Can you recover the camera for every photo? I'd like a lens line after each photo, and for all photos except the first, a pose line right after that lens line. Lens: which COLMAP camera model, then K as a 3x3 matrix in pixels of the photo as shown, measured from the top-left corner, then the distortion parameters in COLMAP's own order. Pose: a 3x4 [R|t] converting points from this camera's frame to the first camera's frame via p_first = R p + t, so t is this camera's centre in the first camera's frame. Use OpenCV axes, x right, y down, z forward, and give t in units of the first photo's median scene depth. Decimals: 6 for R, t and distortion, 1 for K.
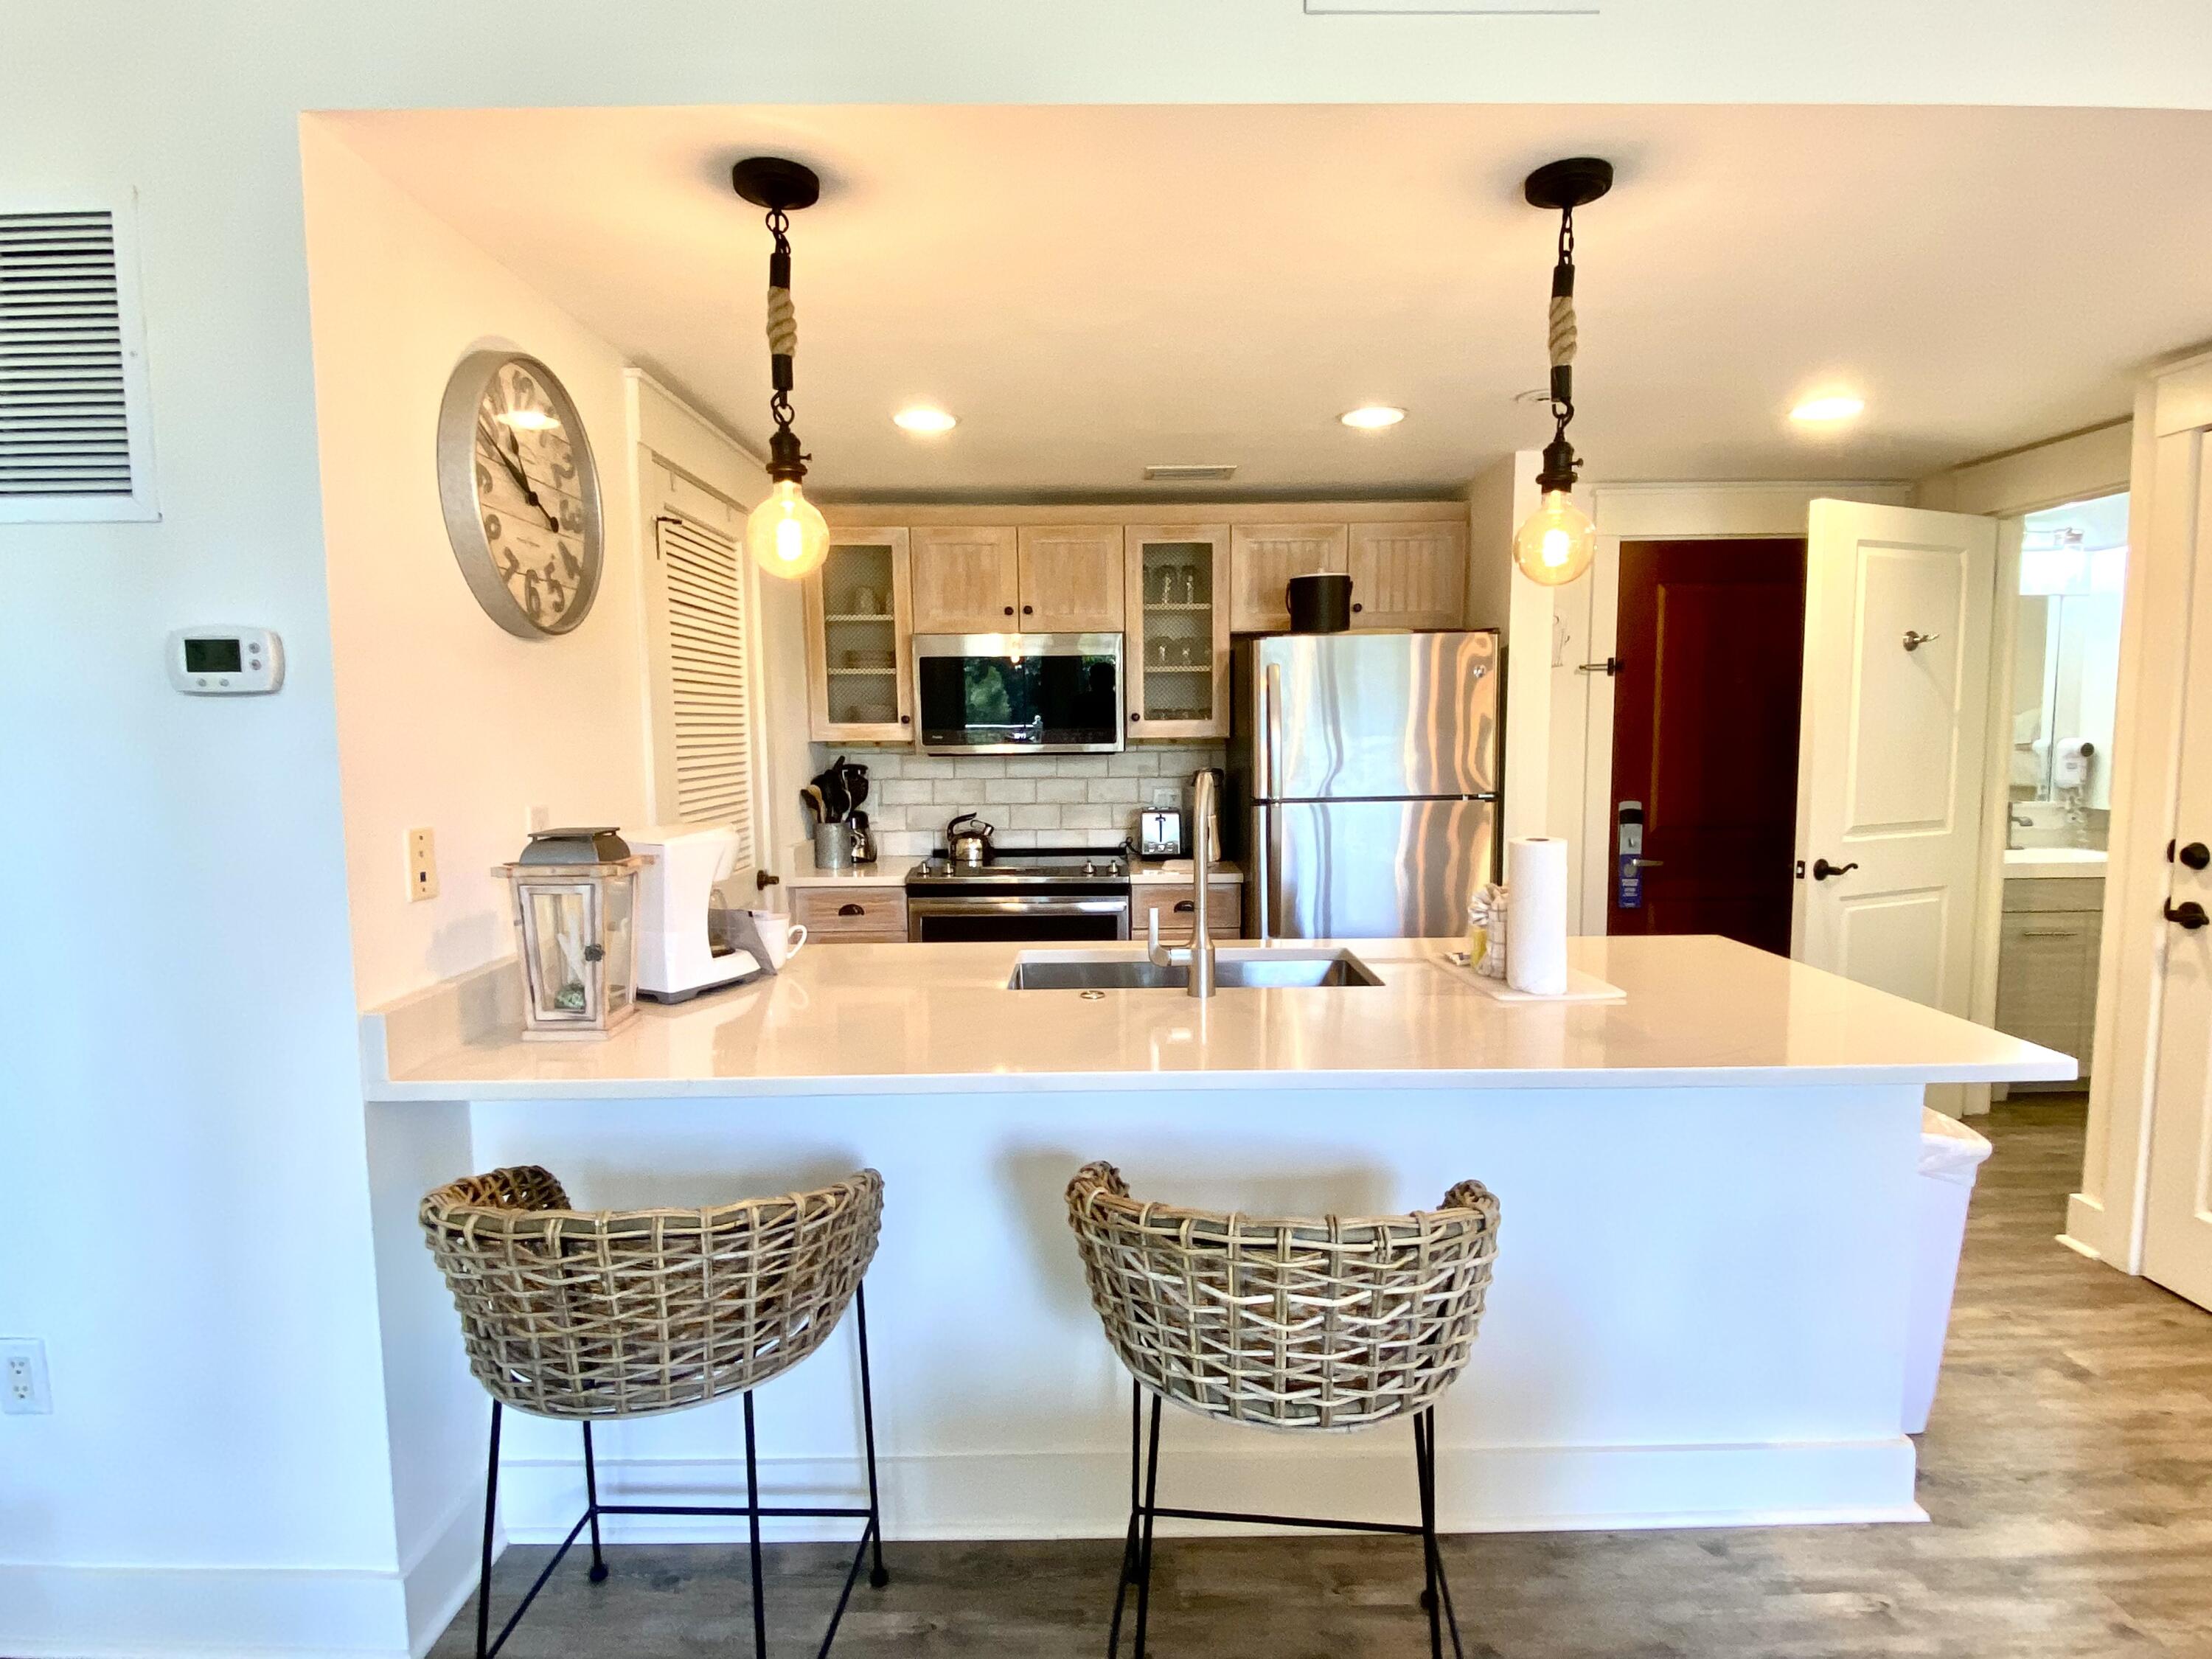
lens RADIAL K [[1170.6, 0, 1116.2], [0, 1170.6, 836.5], [0, 0, 1]] dist [0.061837, -0.064954]
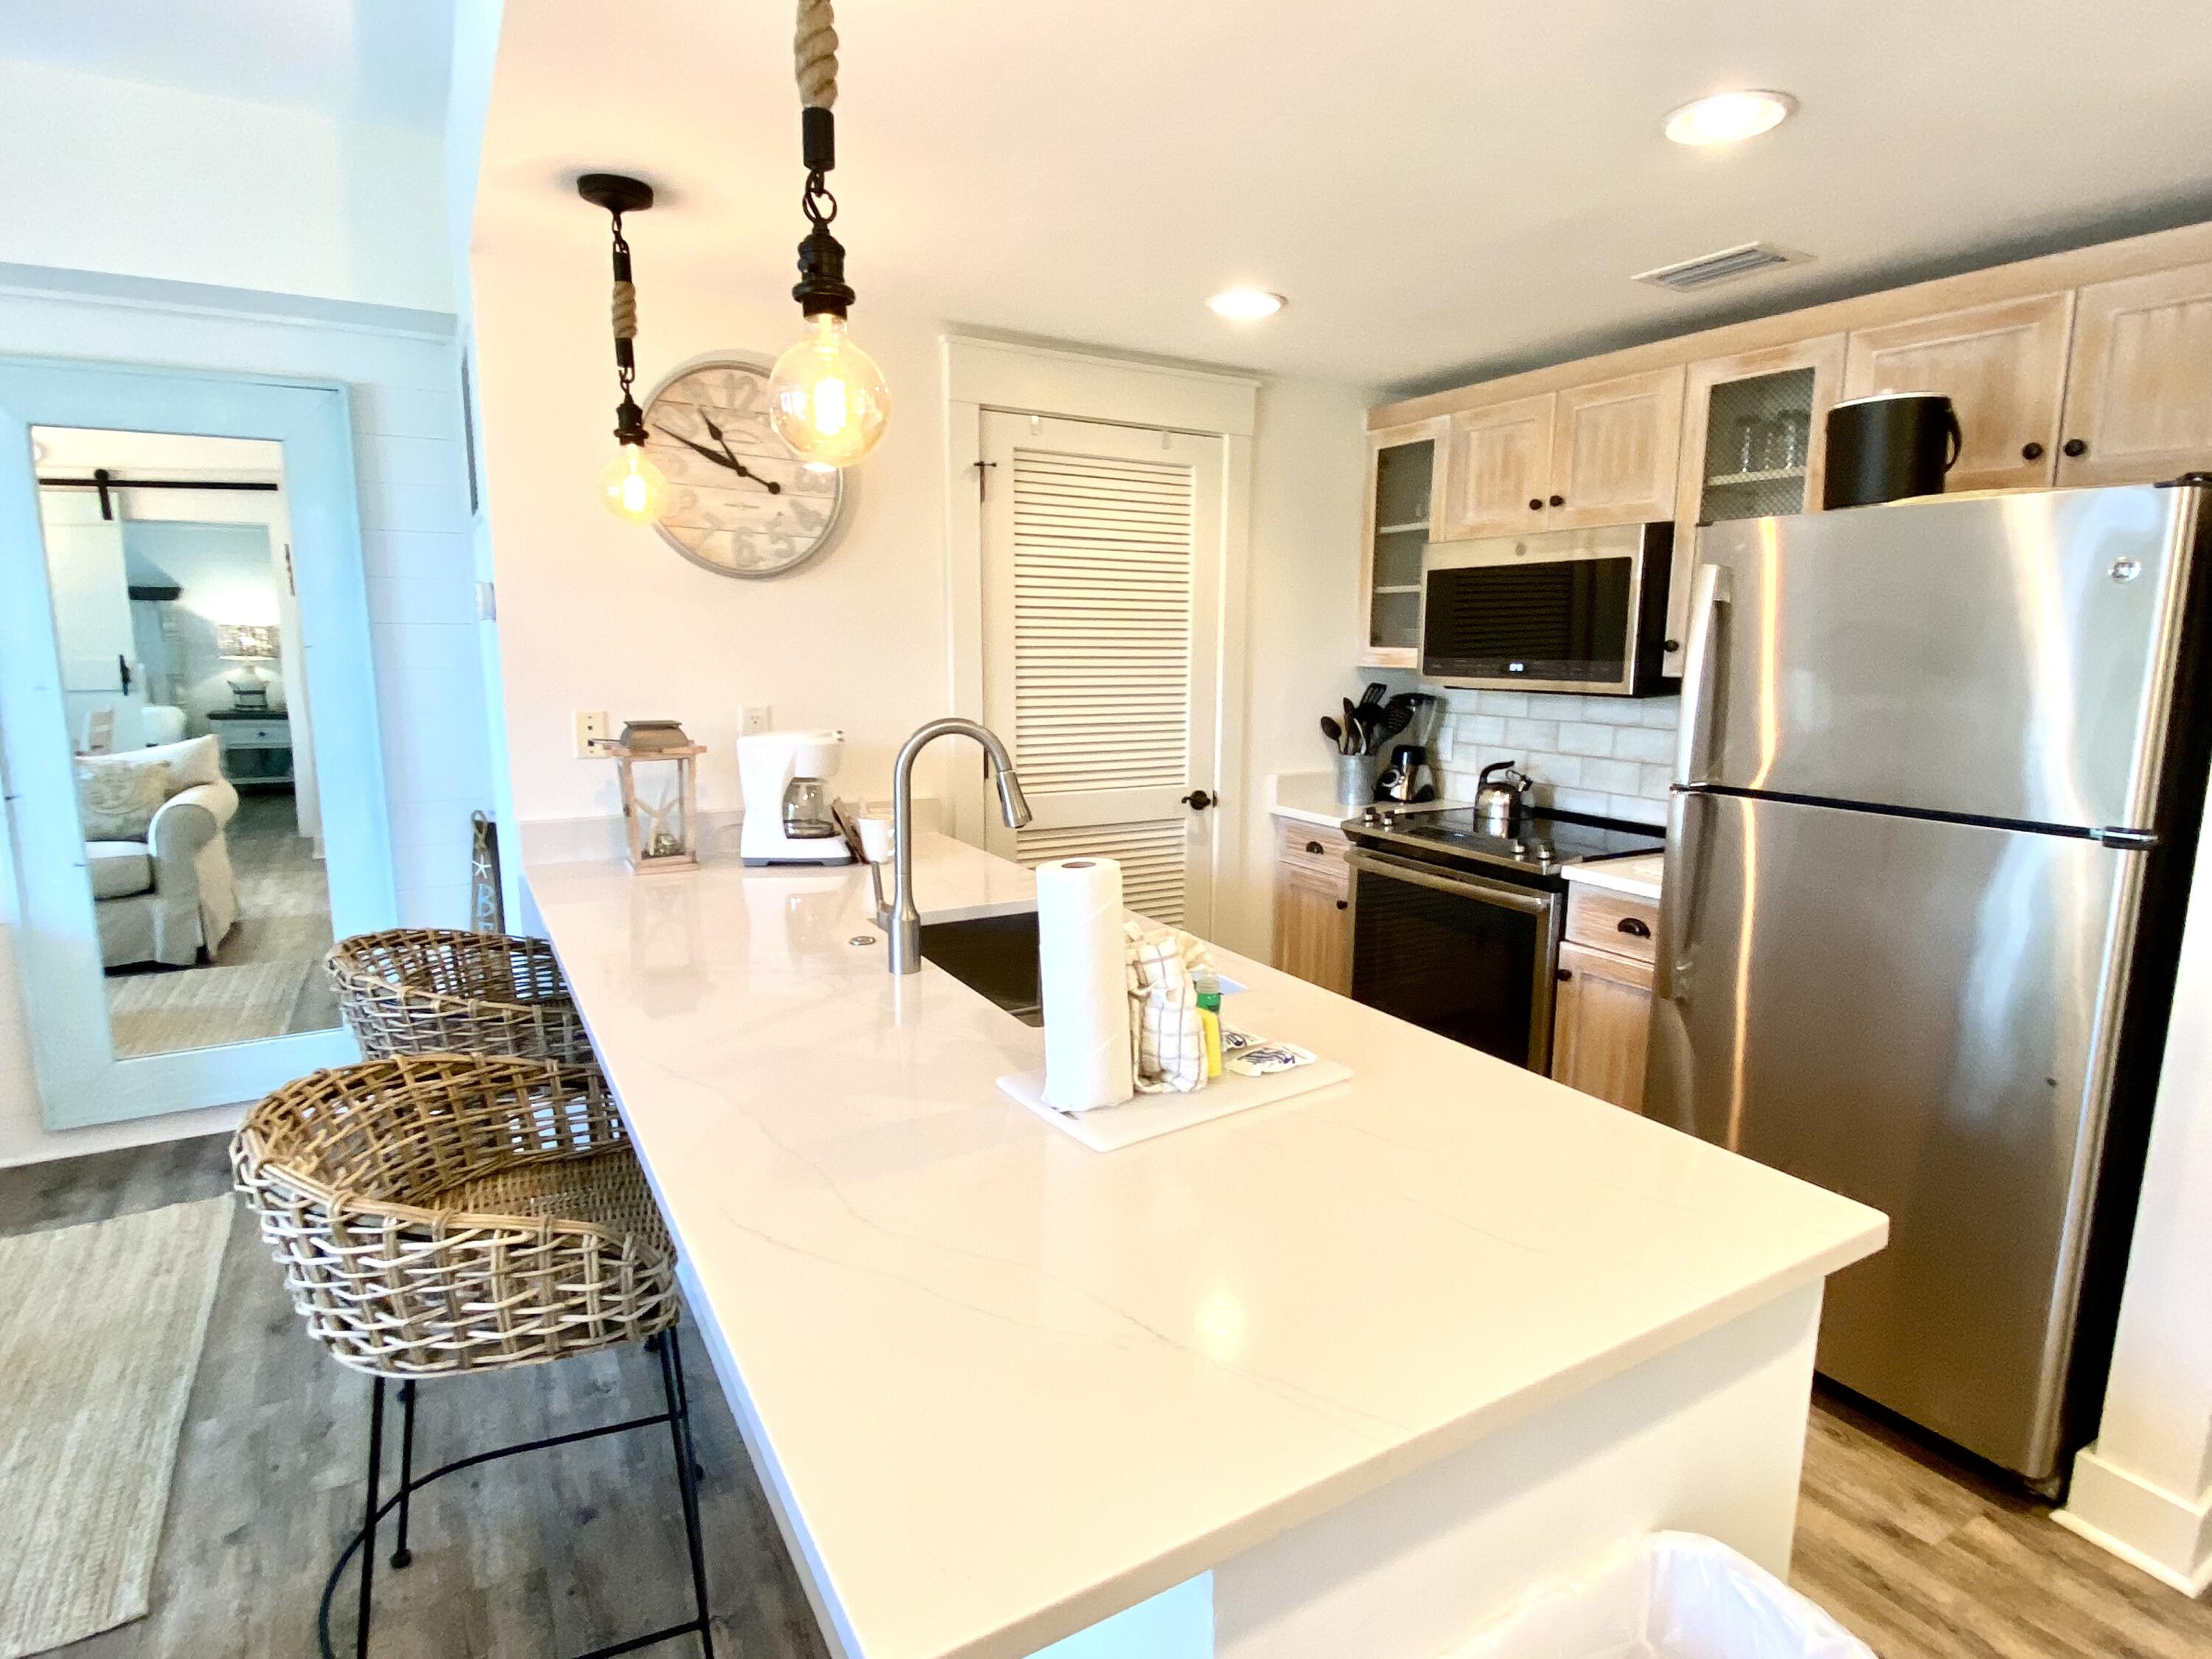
lens RADIAL K [[1170.6, 0, 1116.2], [0, 1170.6, 836.5], [0, 0, 1]] dist [0.061837, -0.064954]
pose [[0.489215, 0.162750, -0.856844, 0.546679], [-0.099430, 0.986437, 0.130596, -0.058020], [0.866477, 0.021307, 0.498762, 0.426885]]
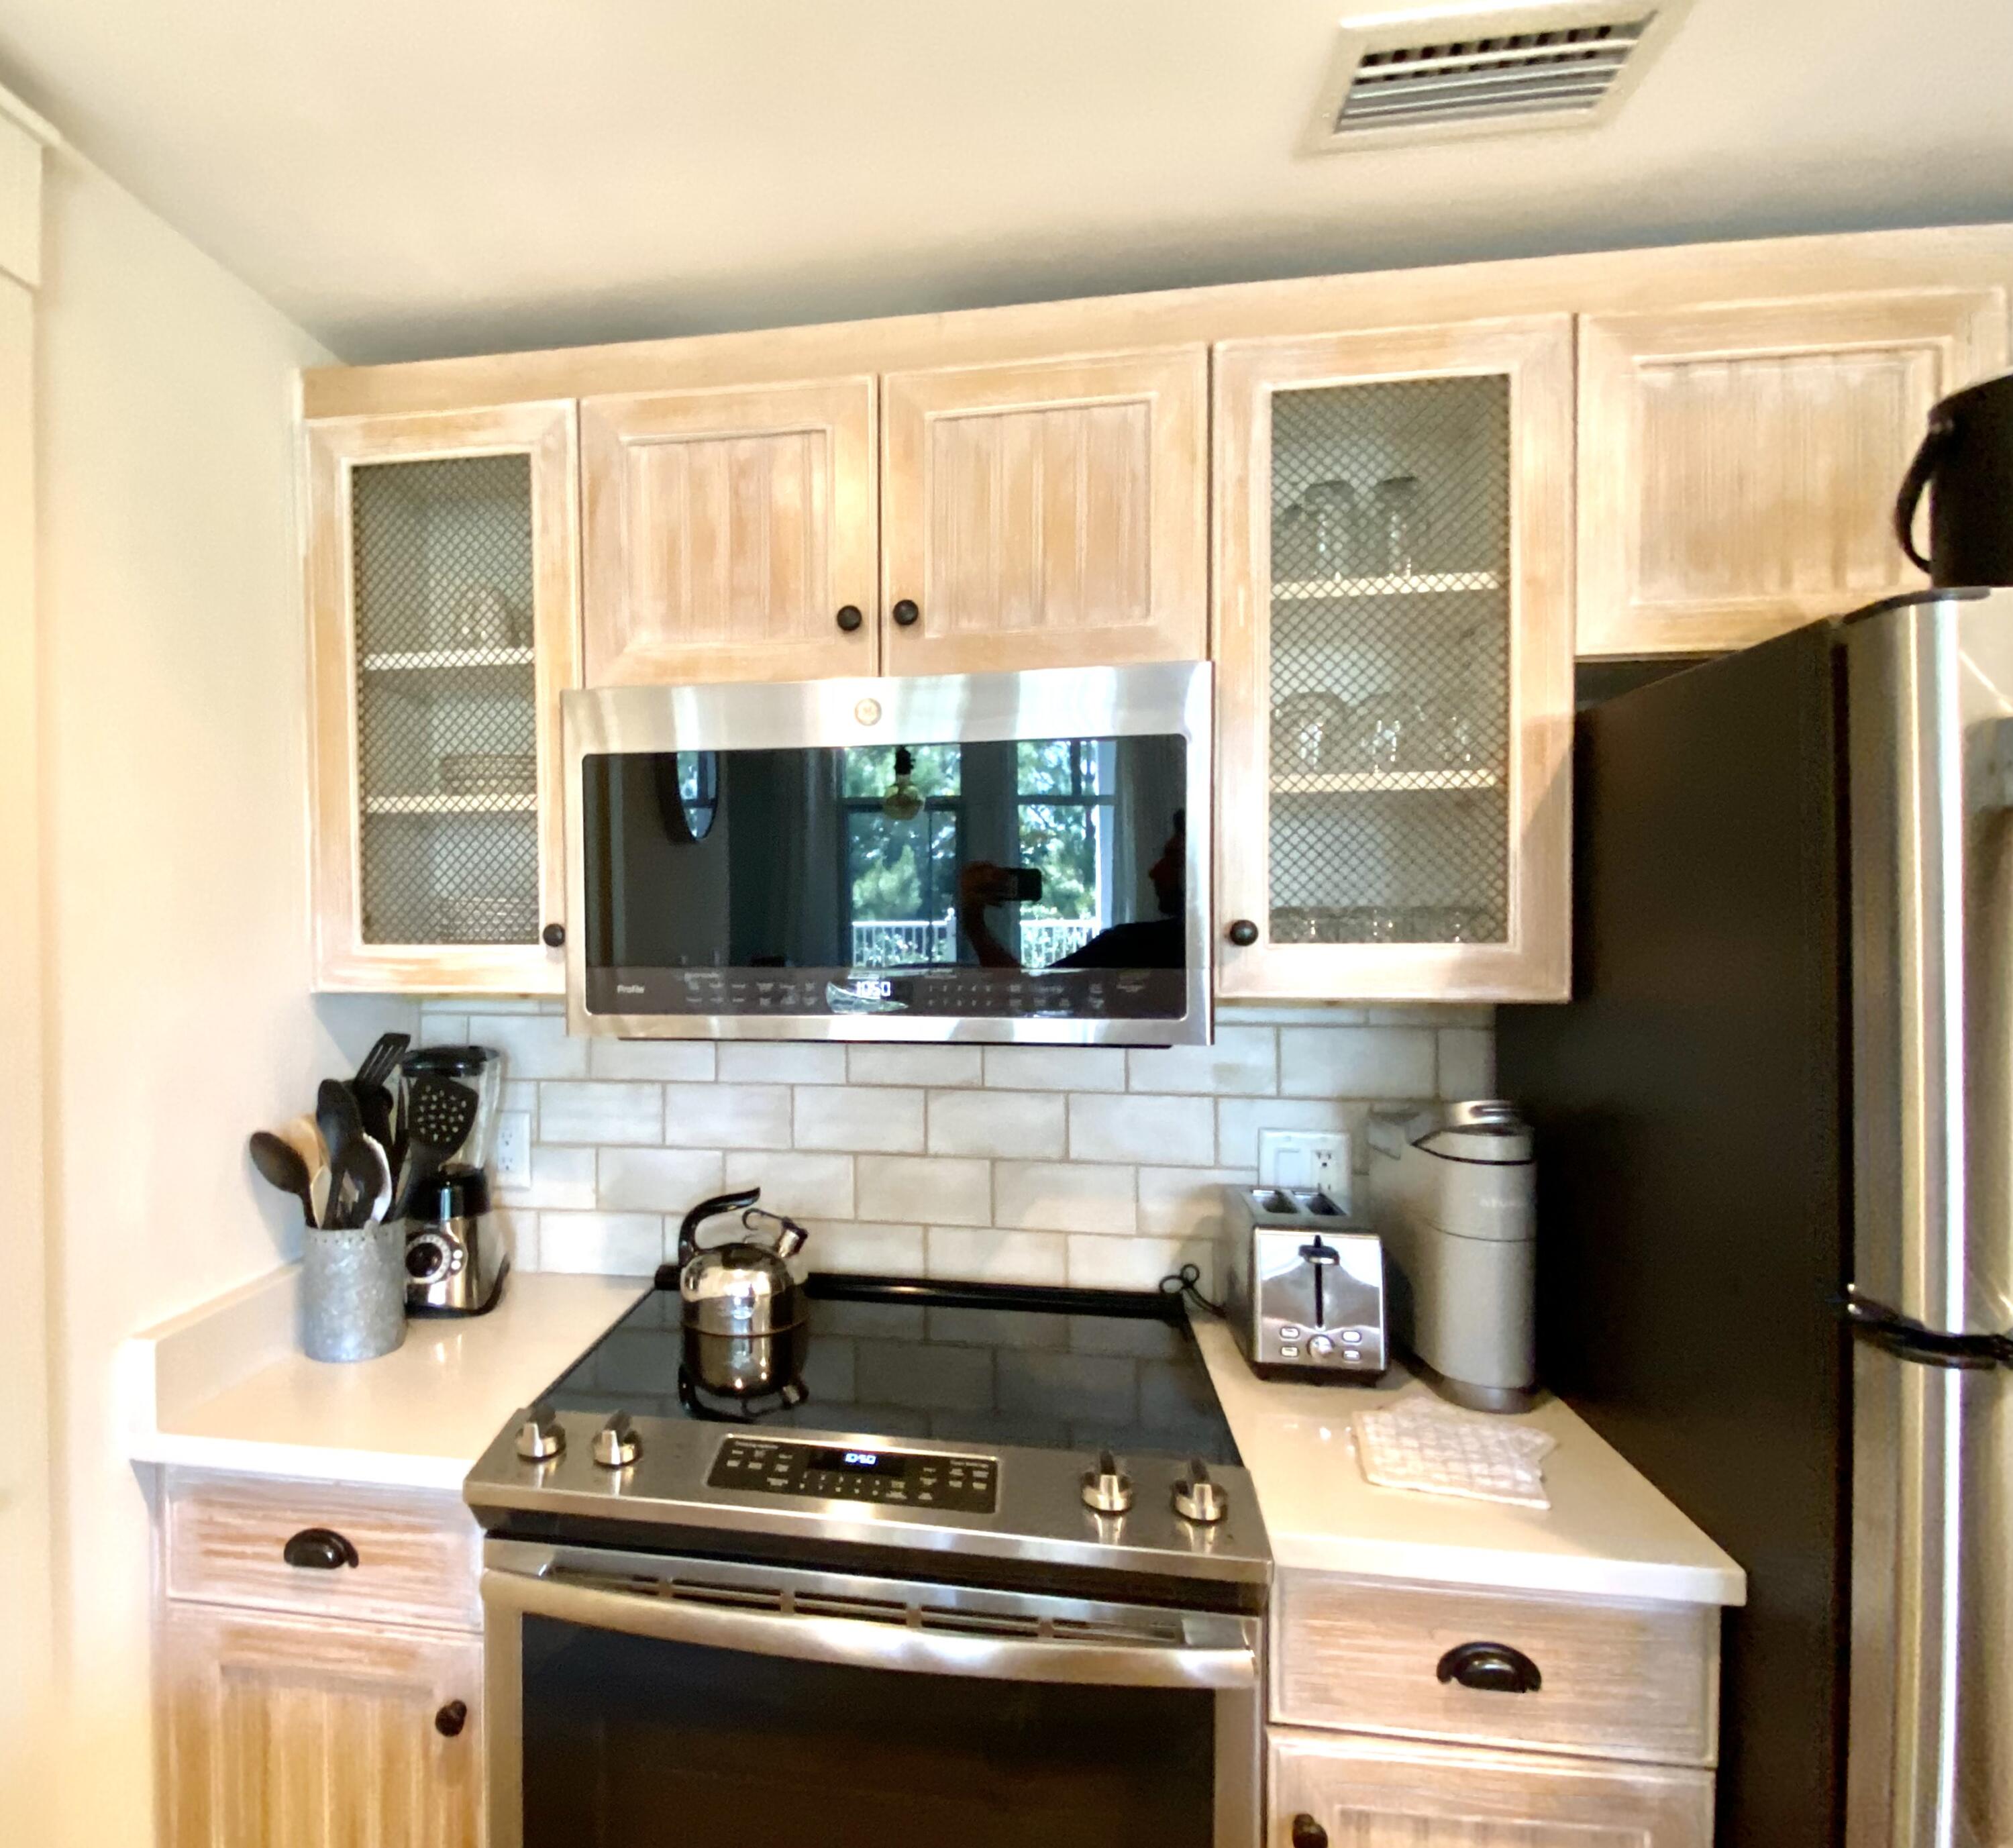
lens RADIAL K [[1220.4, 0, 786.2], [0, 1220.4, 929.1], [0, 0, 1]] dist [0.052185, -0.056927]
pose [[0.979183, 0.008331, -0.202808, -0.042549], [-0.024875, 0.996551, -0.079164, -0.085339], [0.201449, 0.082560, 0.976013, 0.752735]]
